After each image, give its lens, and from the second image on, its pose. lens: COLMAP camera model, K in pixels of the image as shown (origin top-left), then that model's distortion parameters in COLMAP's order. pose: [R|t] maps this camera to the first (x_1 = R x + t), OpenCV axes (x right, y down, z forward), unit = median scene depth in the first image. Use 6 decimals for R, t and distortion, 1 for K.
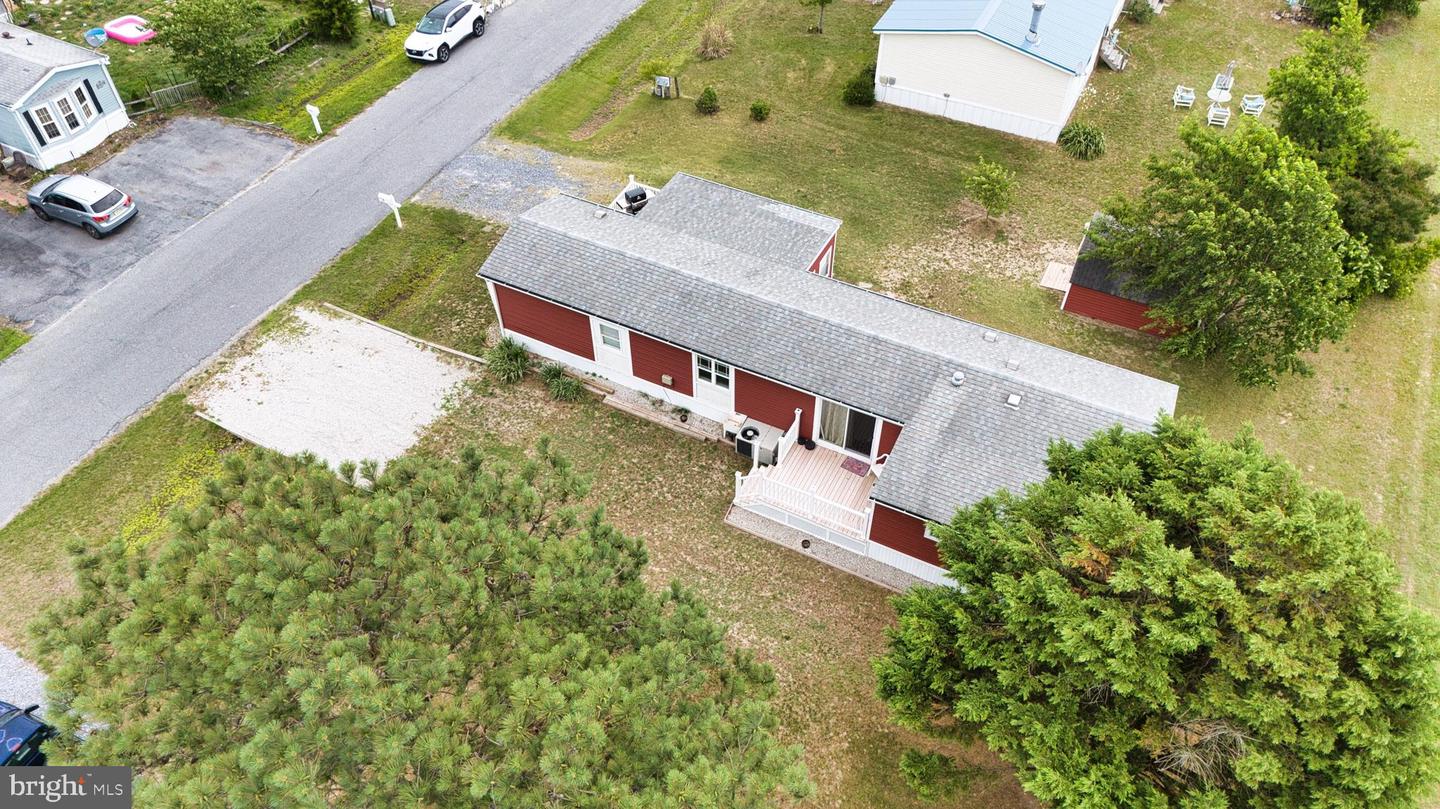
lens RADIAL K [[1015.3, 0, 727.9], [0, 1015.3, 412.3], [0, 0, 1]] dist [0.071410, -0.071971]
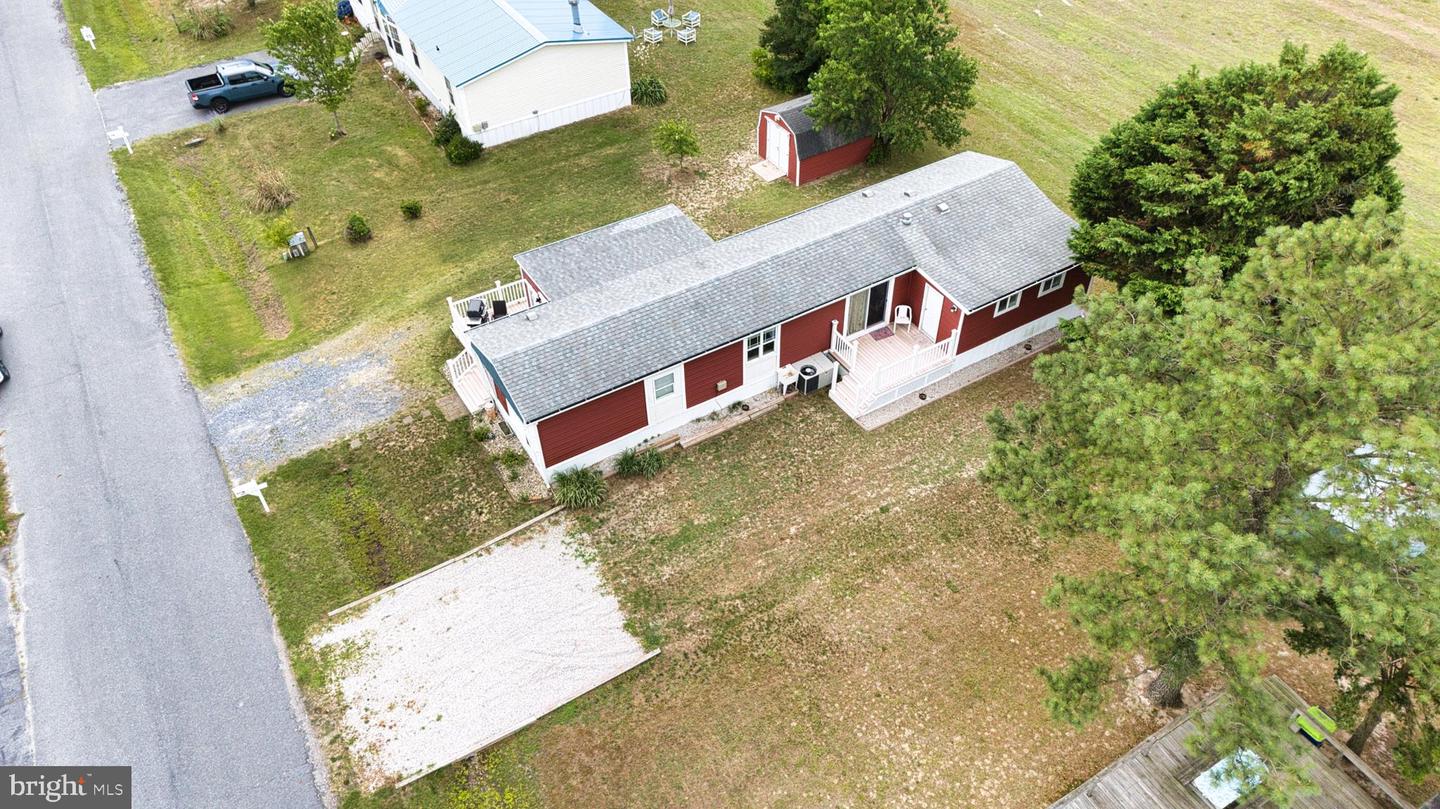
lens RADIAL K [[1015.3, 0, 727.9], [0, 1015.3, 412.3], [0, 0, 1]] dist [0.071410, -0.071971]
pose [[0.529169, -0.596856, 0.603111, -0.608826], [0.629563, 0.752716, 0.192531, -0.180394], [-0.568885, 0.277815, 0.774073, 0.168966]]
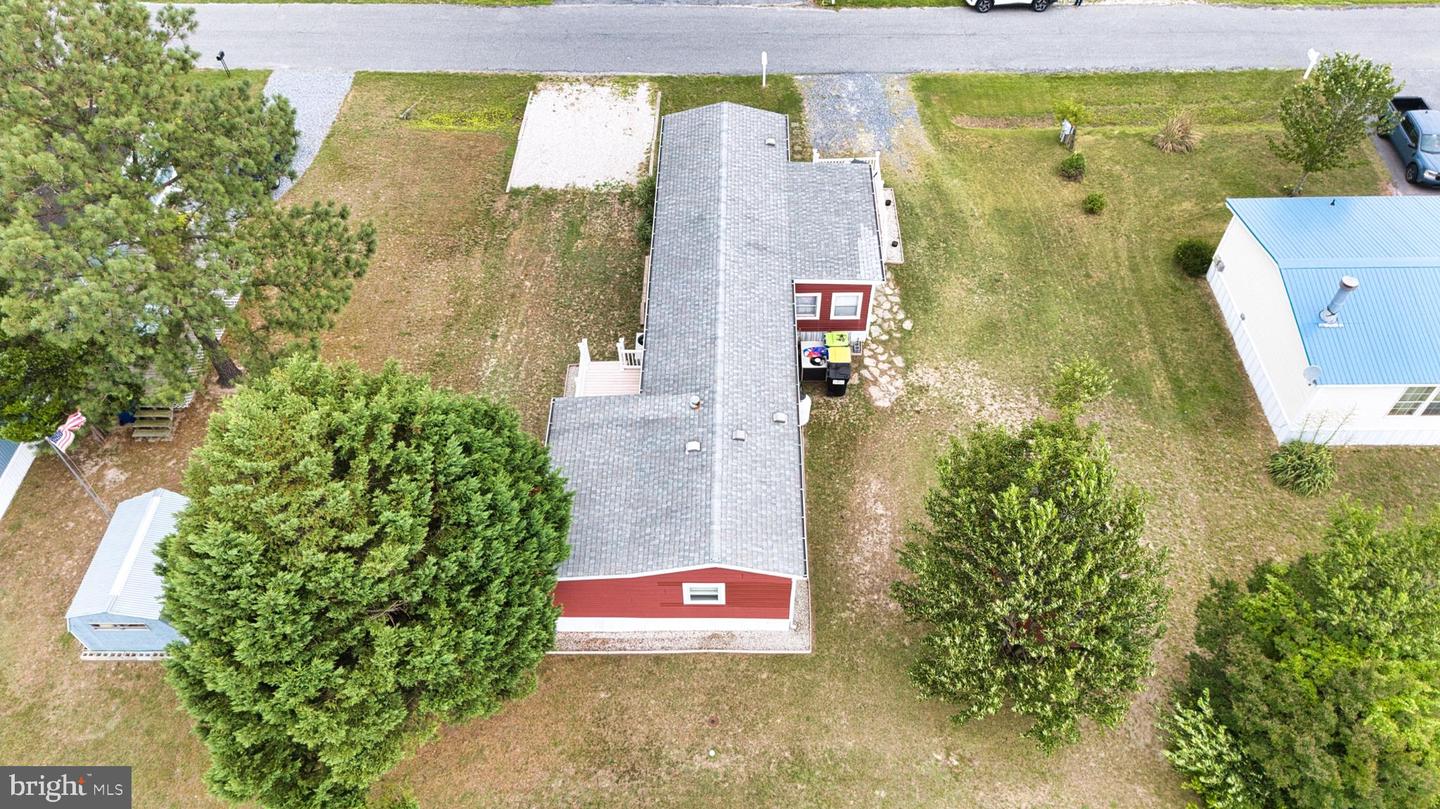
lens RADIAL K [[1015.3, 0, 727.9], [0, 1015.3, 412.3], [0, 0, 1]] dist [0.071410, -0.071971]
pose [[0.439043, 0.691996, -0.573046, 0.659486], [-0.653833, 0.683532, 0.324478, -0.302200], [0.616233, 0.232217, 0.752550, 0.172941]]
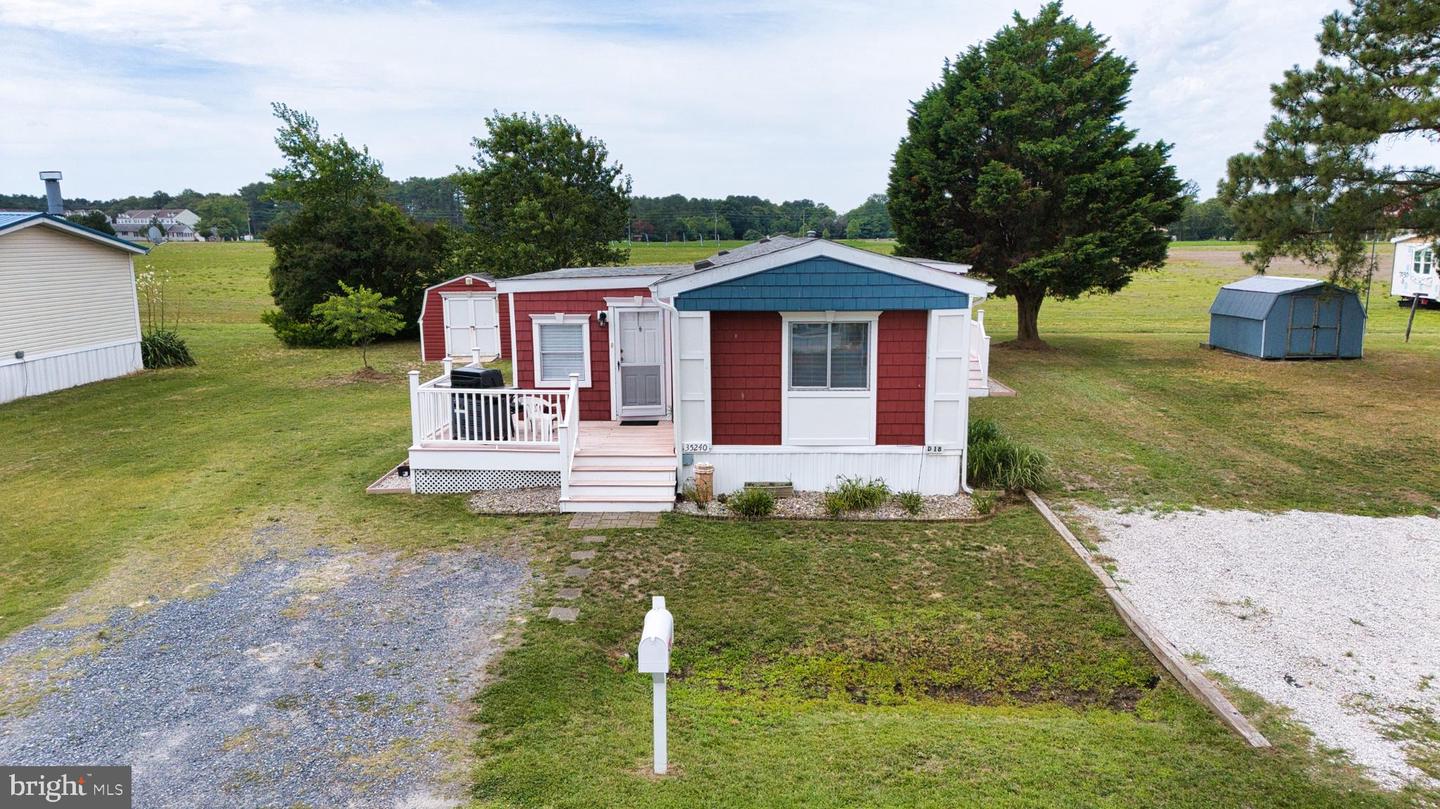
lens RADIAL K [[1015.3, 0, 727.9], [0, 1015.3, 412.3], [0, 0, 1]] dist [0.071410, -0.071971]
pose [[-0.426689, -0.153908, 0.891206, -0.529616], [0.666166, 0.612995, 0.424807, -0.323748], [-0.611686, 0.774952, -0.159030, 1.041853]]
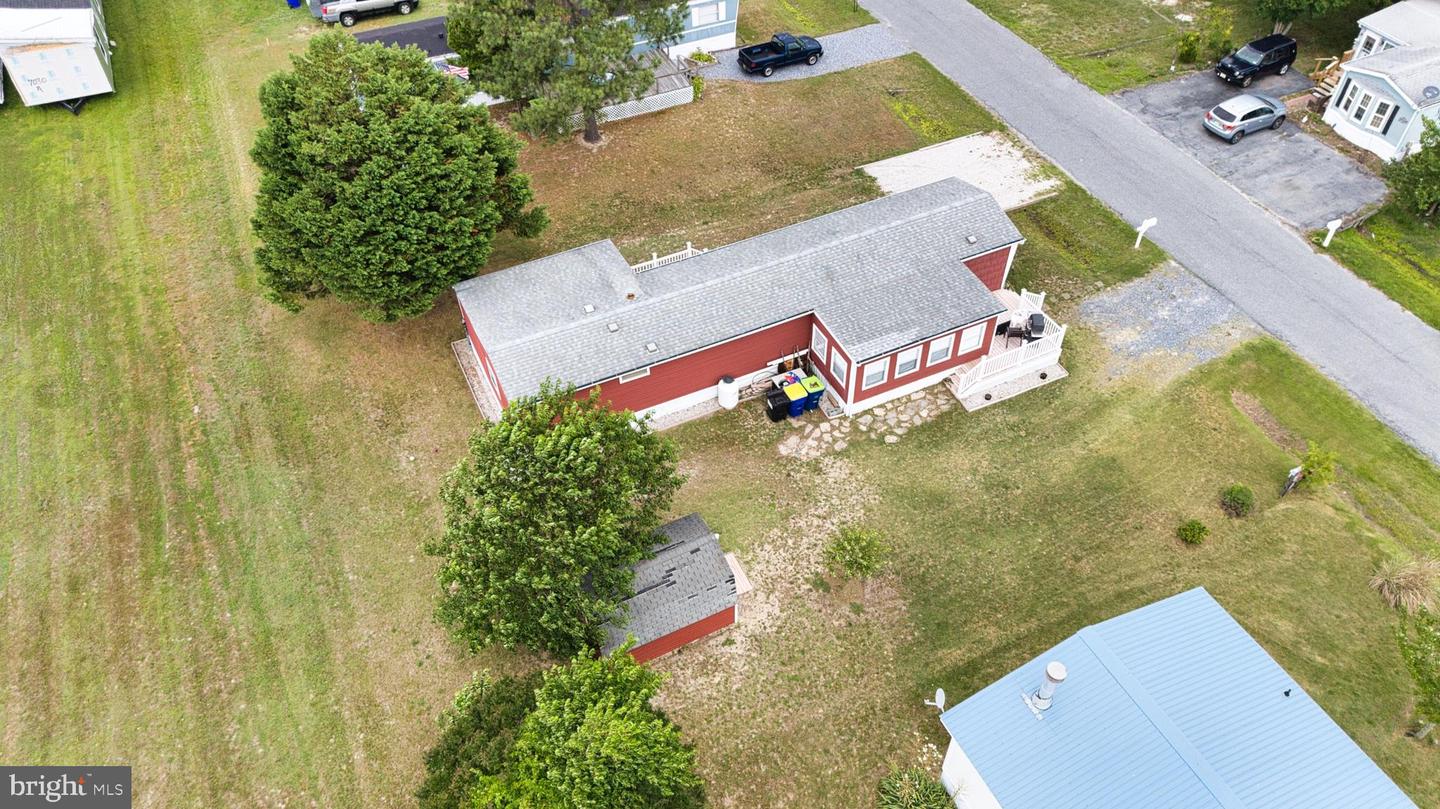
lens RADIAL K [[1015.3, 0, 727.9], [0, 1015.3, 412.3], [0, 0, 1]] dist [0.071410, -0.071971]
pose [[-0.614155, 0.578210, -0.537109, 0.720896], [-0.570840, 0.144470, 0.808251, -0.874183], [0.544935, 0.802995, 0.241339, 0.674287]]
